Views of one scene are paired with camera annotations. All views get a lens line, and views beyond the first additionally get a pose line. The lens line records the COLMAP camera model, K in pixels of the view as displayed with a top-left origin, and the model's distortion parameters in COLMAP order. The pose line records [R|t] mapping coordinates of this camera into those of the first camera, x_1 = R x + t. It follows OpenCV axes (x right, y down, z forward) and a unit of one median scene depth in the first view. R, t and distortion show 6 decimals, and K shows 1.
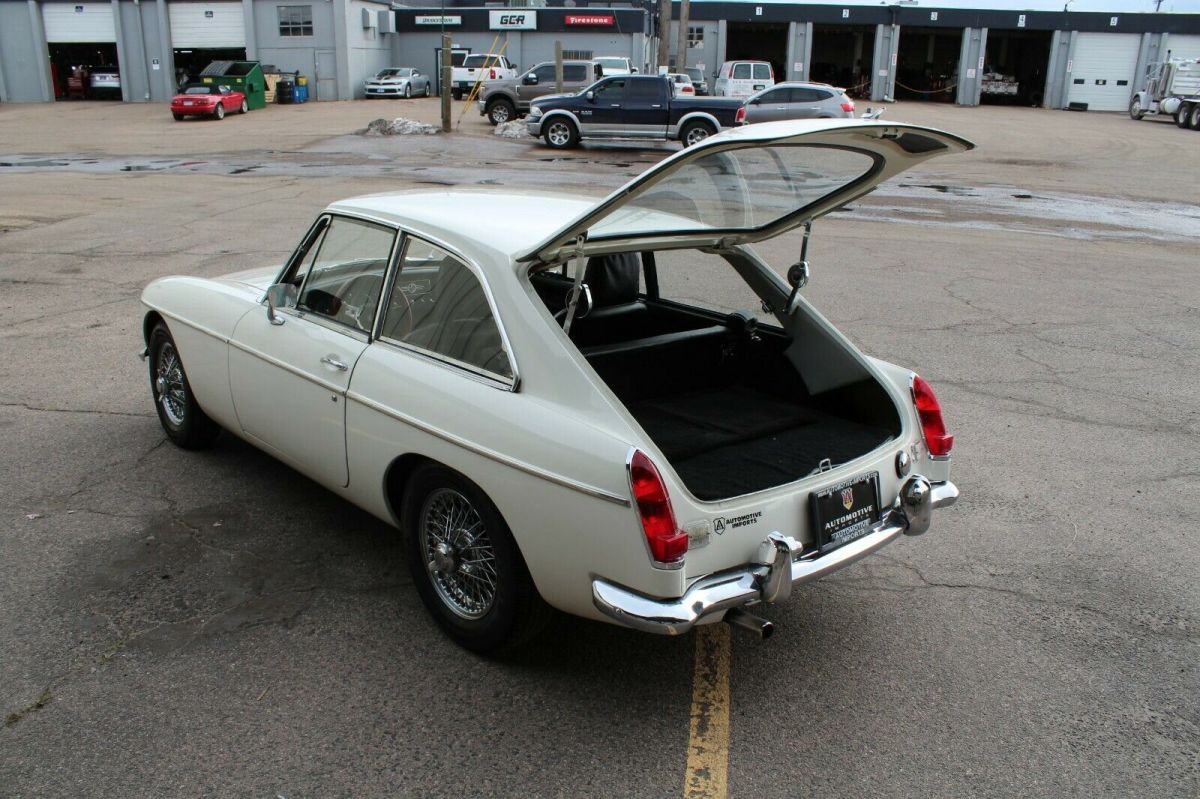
lens RADIAL K [[1000.7, 0, 600.0], [0, 1000.7, 399.5], [0, 0, 1]] dist [-0.177036, 0.173680]
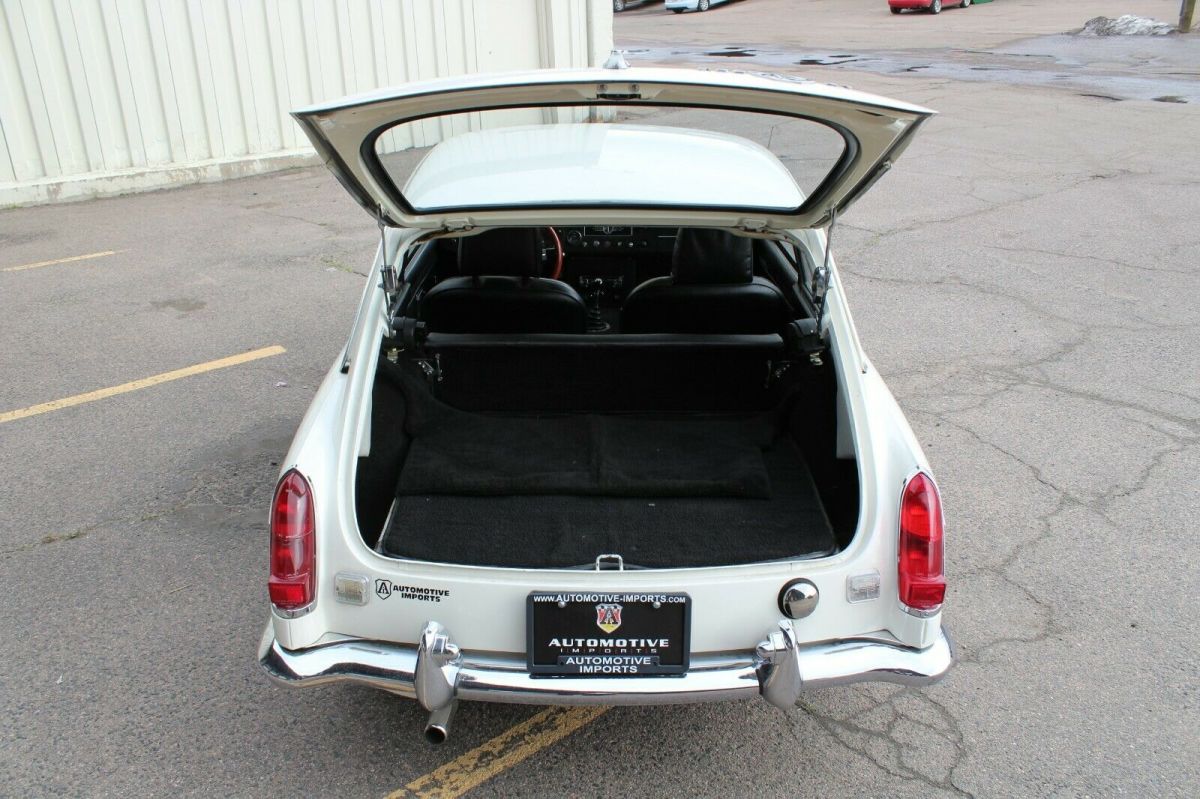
lens RADIAL K [[1000.7, 0, 600.0], [0, 1000.7, 399.5], [0, 0, 1]] dist [-0.177036, 0.173680]
pose [[0.744307, 0.226697, -0.628184, 0.181432], [-0.161119, 0.973794, 0.160517, -0.045342], [0.648111, -0.018262, 0.761327, 0.127808]]
